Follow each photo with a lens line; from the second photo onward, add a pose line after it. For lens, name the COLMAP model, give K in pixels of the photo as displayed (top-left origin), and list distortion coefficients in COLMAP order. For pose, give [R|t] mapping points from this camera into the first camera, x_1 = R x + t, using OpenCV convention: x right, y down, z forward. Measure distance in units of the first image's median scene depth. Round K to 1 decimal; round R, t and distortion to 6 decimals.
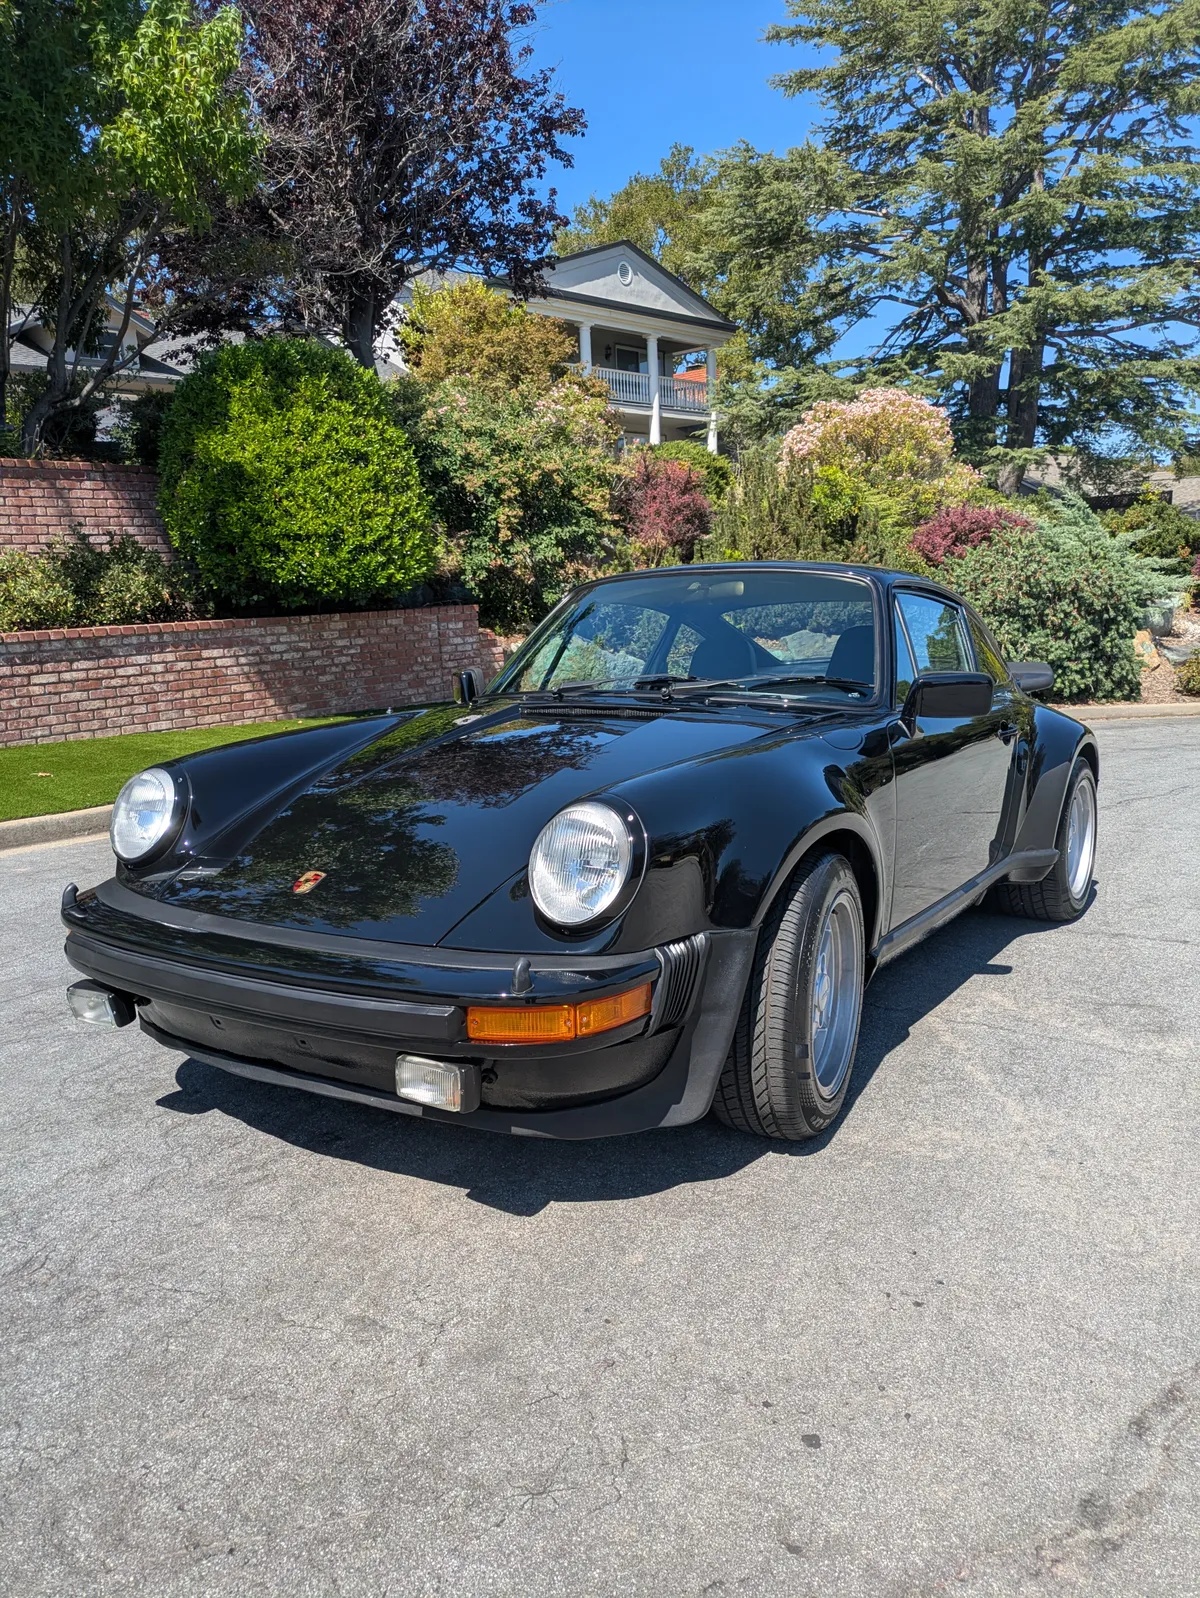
lens RADIAL K [[1192.3, 0, 598.6], [0, 1192.3, 811.0], [0, 0, 1]] dist [0.044347, -0.043132]
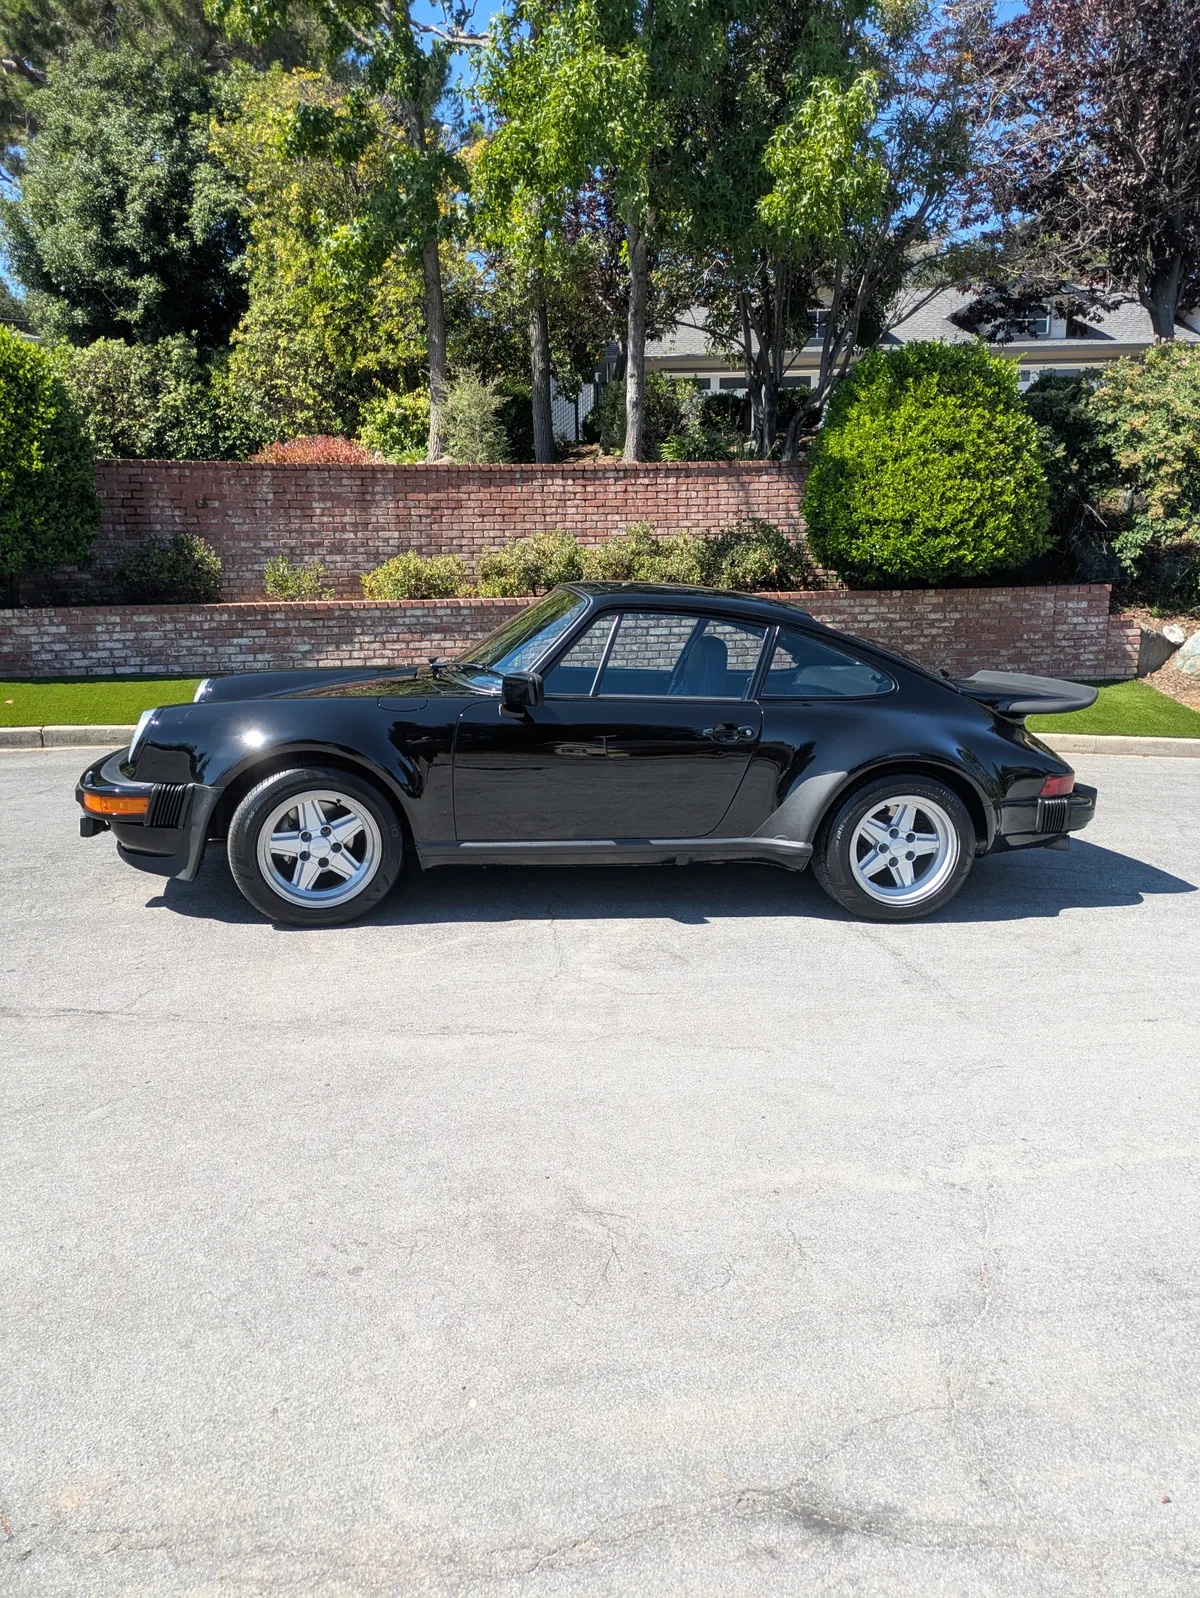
lens RADIAL K [[1192.3, 0, 603.6], [0, 1192.3, 810.8], [0, 0, 1]] dist [0.044347, -0.043132]
pose [[0.673636, 0.179358, -0.716970, 0.356230], [-0.152252, 0.982975, 0.102853, -0.028428], [0.723211, 0.039875, 0.689475, 0.026689]]
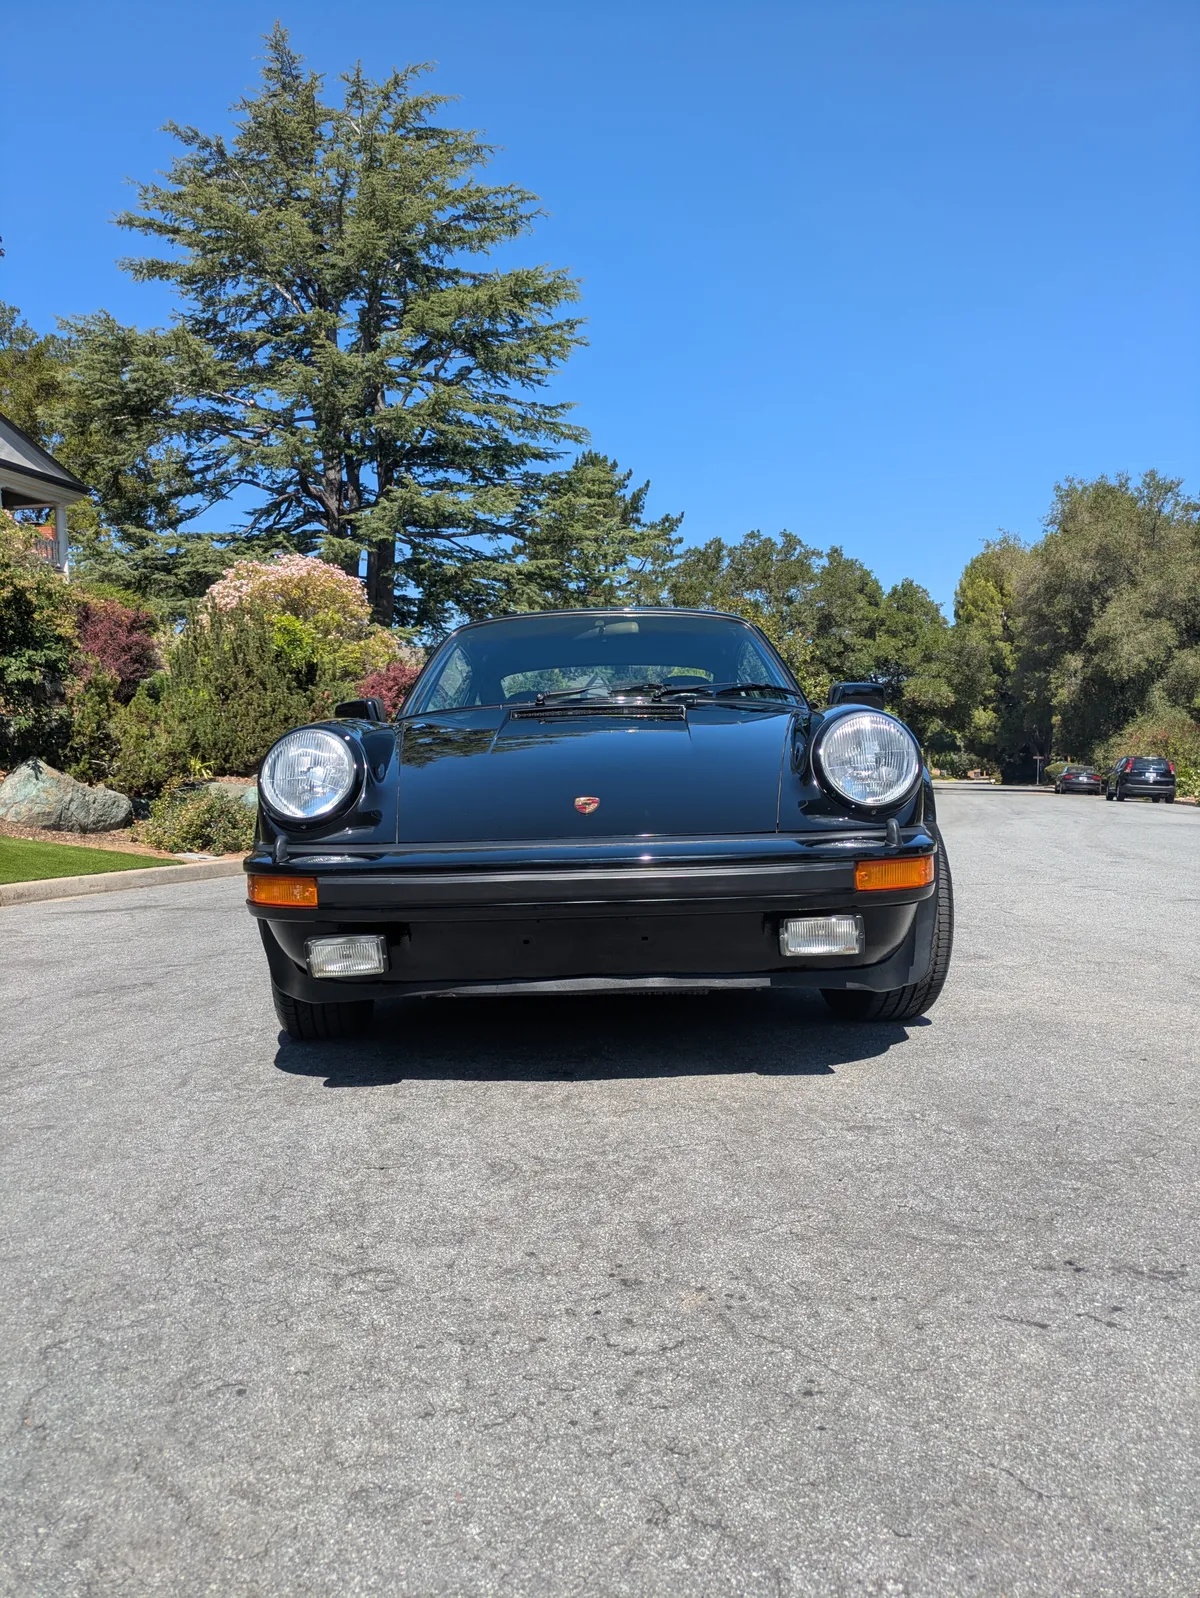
lens RADIAL K [[1192.3, 0, 596.1], [0, 1192.3, 813.2], [0, 0, 1]] dist [0.044347, -0.043132]
pose [[0.847961, -0.011455, 0.529934, -0.160404], [0.090360, 0.988256, -0.123225, 0.039827], [-0.522299, 0.152374, 0.839038, 0.022084]]
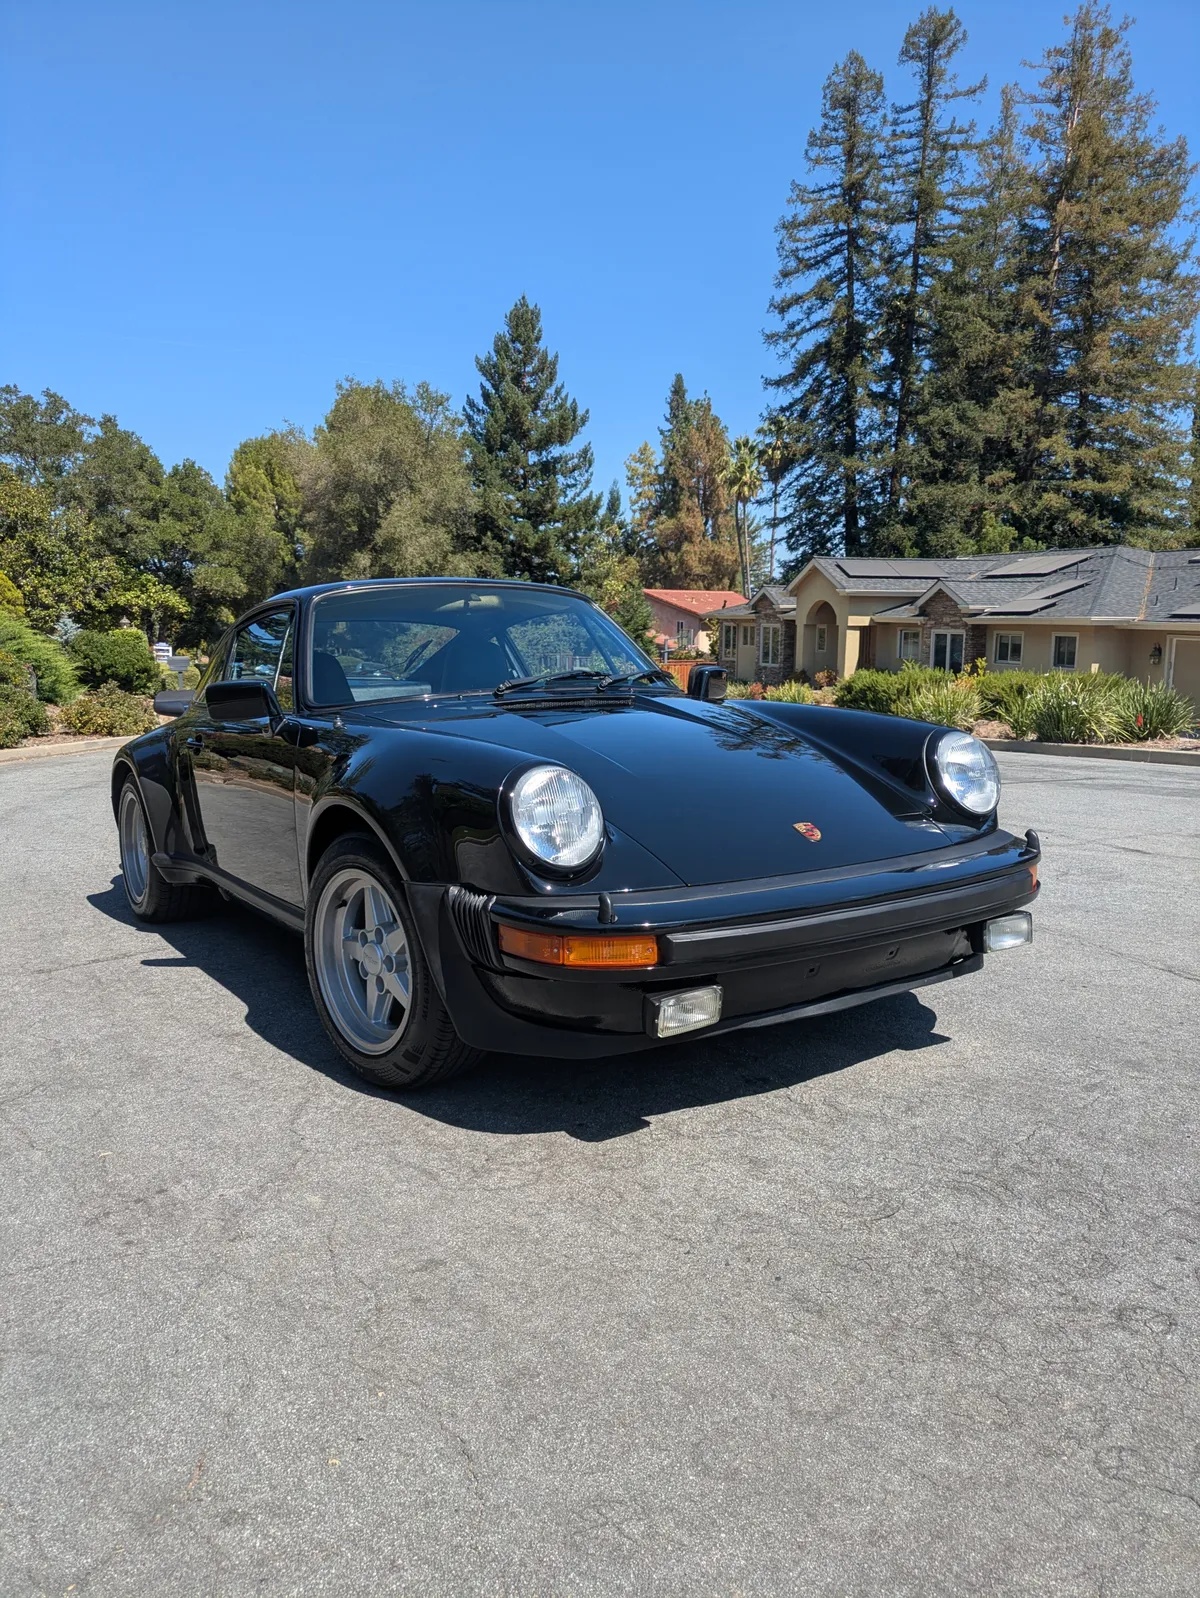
lens RADIAL K [[1192.3, 0, 594.0], [0, 1192.3, 805.8], [0, 0, 1]] dist [0.044347, -0.043132]
pose [[0.396540, -0.100964, 0.912448, -0.270793], [0.155543, 0.986952, 0.041611, -0.008512], [-0.904744, 0.125424, 0.407070, 0.145524]]
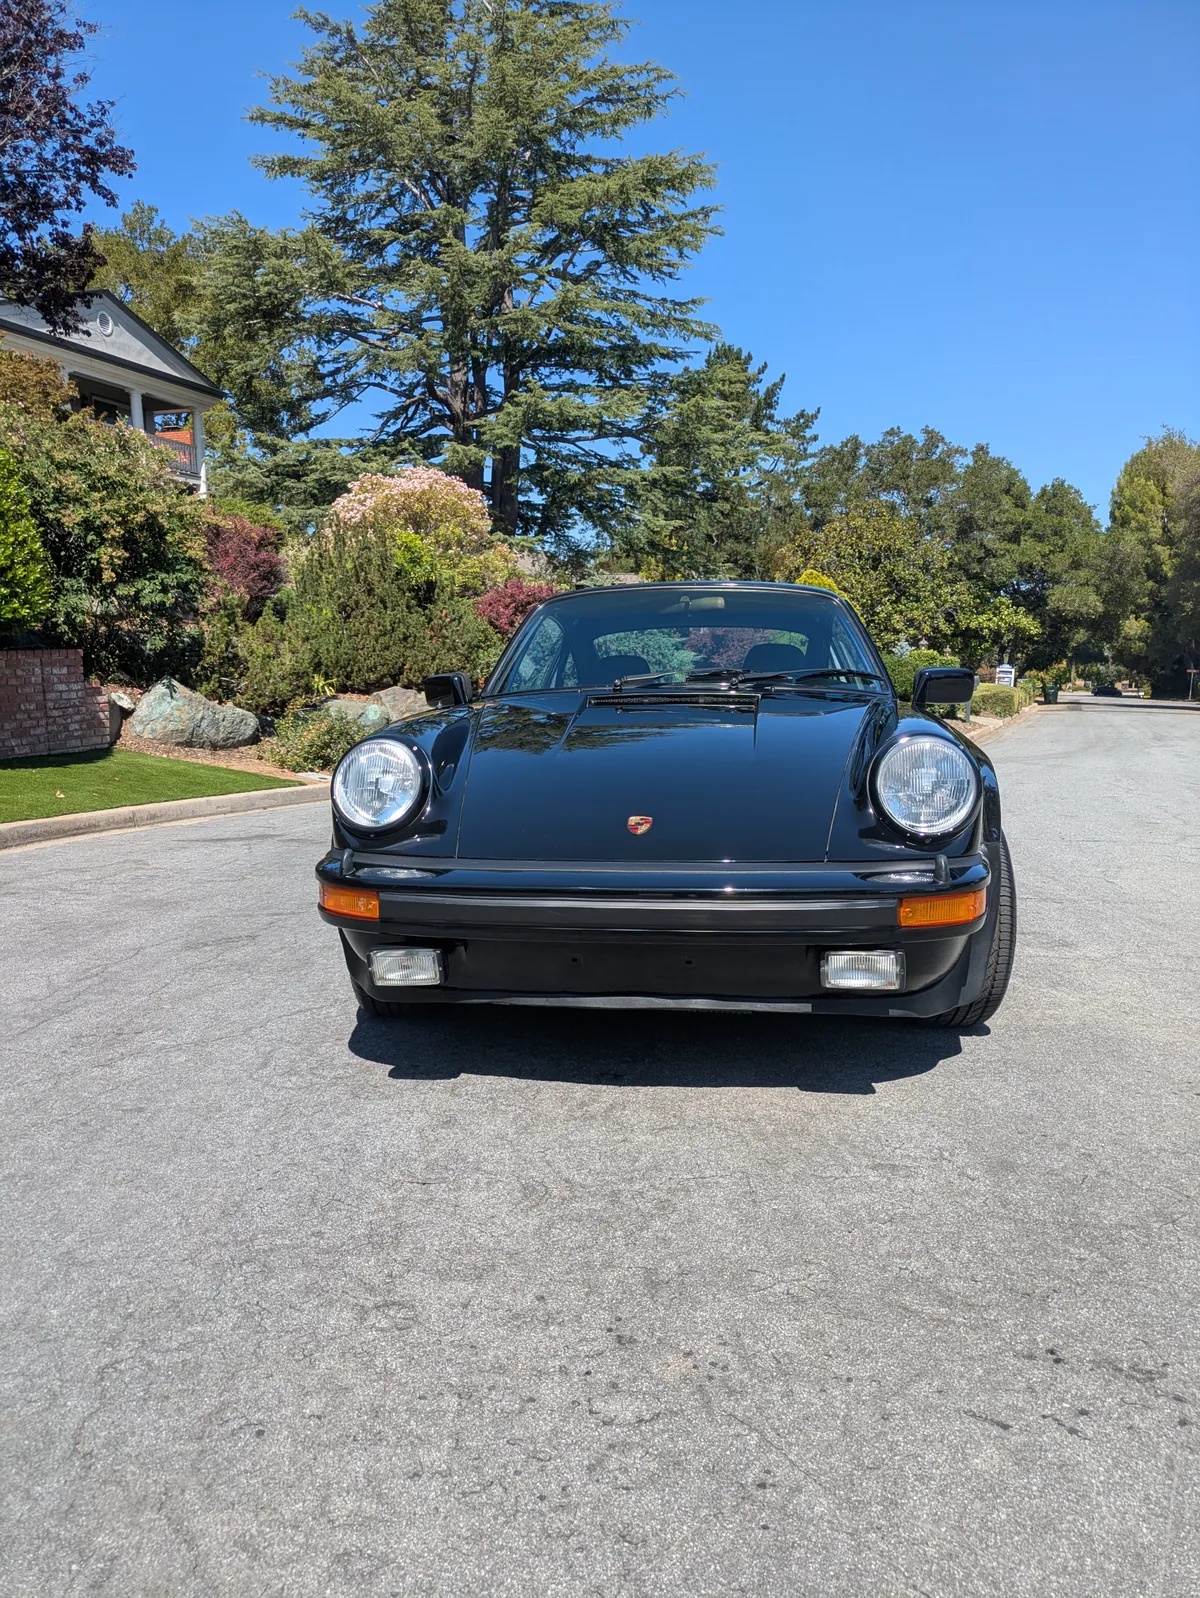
lens RADIAL K [[1192.3, 0, 586.0], [0, 1192.3, 819.8], [0, 0, 1]] dist [0.044347, -0.043132]
pose [[0.902035, -0.030572, 0.430579, -0.151674], [0.054965, 0.997504, -0.044324, 0.020131], [-0.428149, 0.063648, 0.901464, 0.008965]]
